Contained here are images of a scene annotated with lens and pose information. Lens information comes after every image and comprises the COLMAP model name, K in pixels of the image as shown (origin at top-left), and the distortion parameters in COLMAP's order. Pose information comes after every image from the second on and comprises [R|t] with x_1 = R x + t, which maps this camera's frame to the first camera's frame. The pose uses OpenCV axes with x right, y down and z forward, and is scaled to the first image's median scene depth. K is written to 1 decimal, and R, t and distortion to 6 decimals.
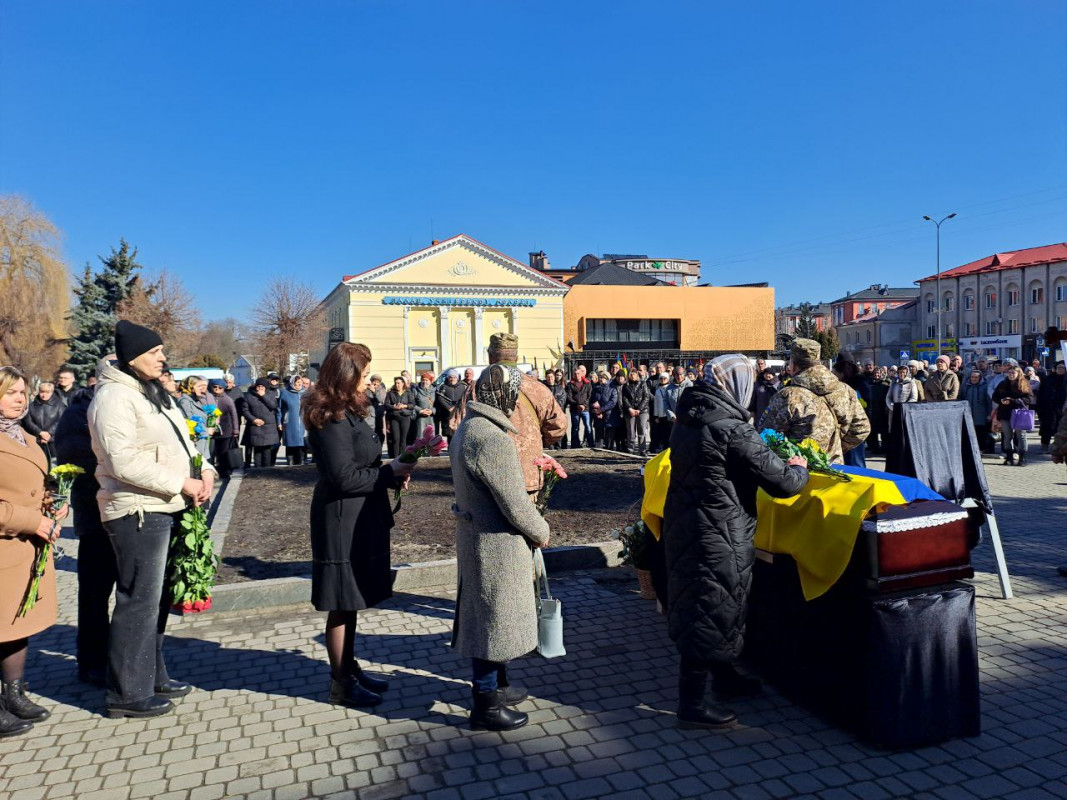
lens RADIAL K [[777.3, 0, 539.3], [0, 777.3, 384.6], [0, 0, 1]] dist [0.089364, -0.080553]
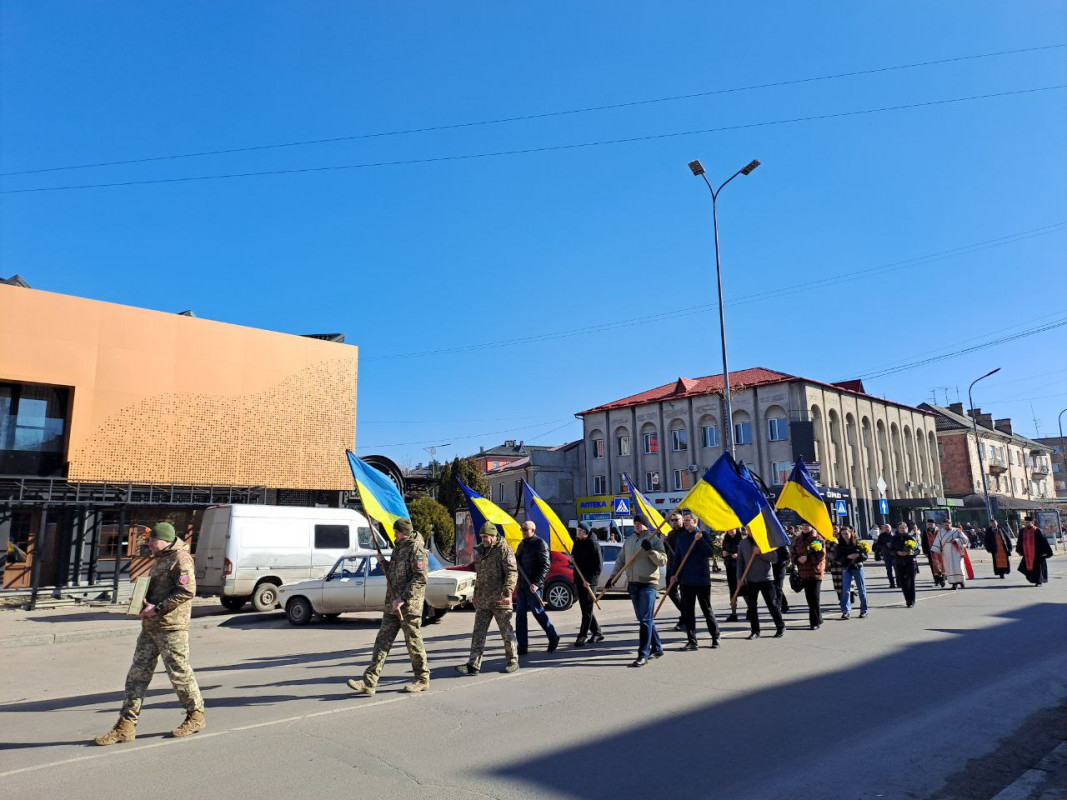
lens RADIAL K [[777.3, 0, 539.3], [0, 777.3, 384.6], [0, 0, 1]] dist [0.089364, -0.080553]
pose [[0.896952, 0.089127, 0.433050, 0.220649], [0.006802, 0.976573, -0.215079, -0.009285], [-0.442075, 0.195862, 0.875333, 0.625496]]
